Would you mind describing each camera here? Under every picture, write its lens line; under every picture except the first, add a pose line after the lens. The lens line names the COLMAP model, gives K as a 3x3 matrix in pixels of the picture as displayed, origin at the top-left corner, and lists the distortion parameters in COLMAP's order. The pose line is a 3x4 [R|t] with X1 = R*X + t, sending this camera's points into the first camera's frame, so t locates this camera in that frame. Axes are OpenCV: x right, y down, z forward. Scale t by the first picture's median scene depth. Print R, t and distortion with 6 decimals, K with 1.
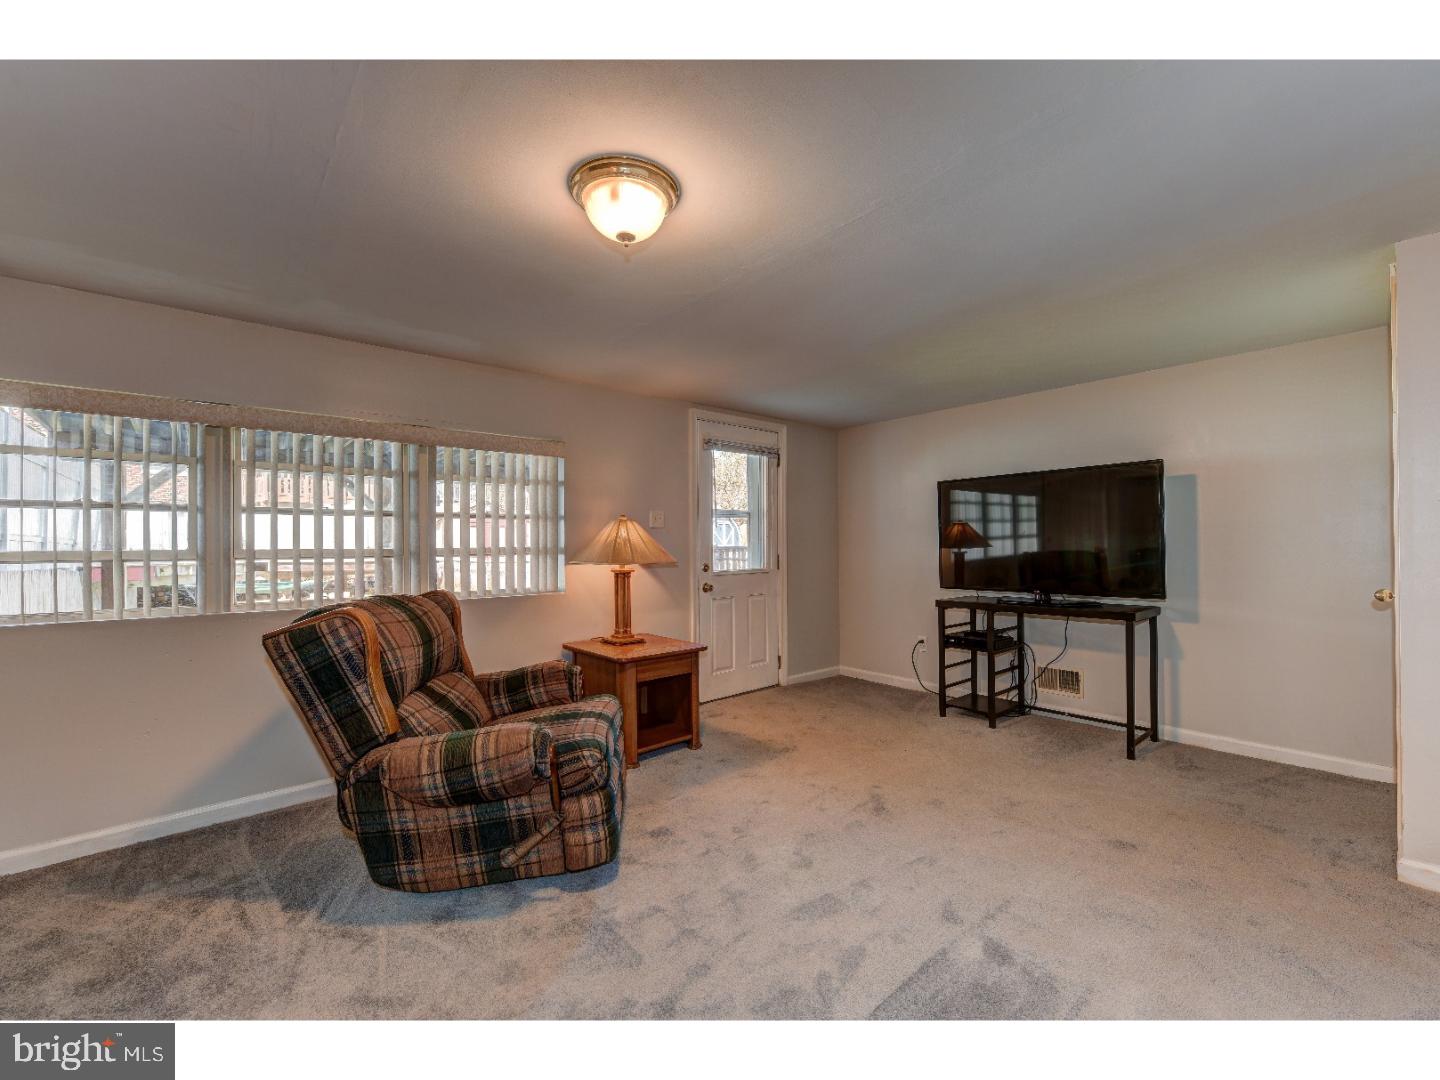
lens RADIAL K [[599.4, 0, 702.5], [0, 599.4, 540.0], [0, 0, 1]] dist [-0.000719, -0.000085]
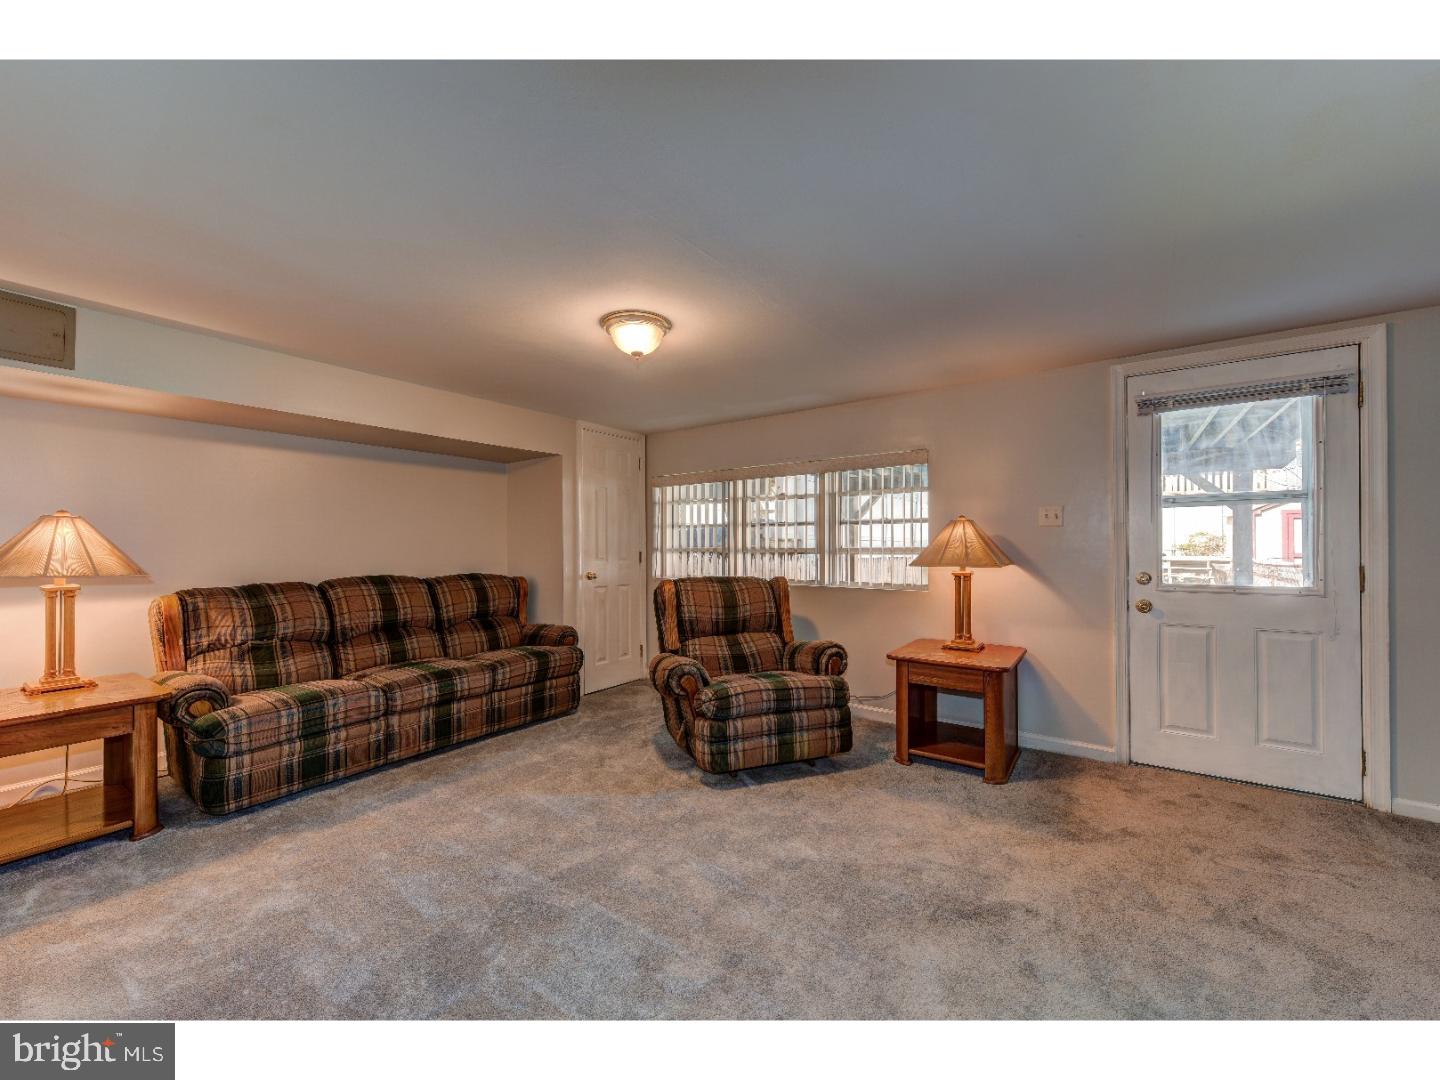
lens RADIAL K [[564.8, 0, 715.9], [0, 564.8, 542.6], [0, 0, 1]] dist [0.000336, 0.000029]
pose [[0.231929, 0.001539, -0.972732, 0.655499], [0.007130, 0.999969, 0.003282, -0.004070], [0.972707, -0.007697, 0.231911, 0.408895]]
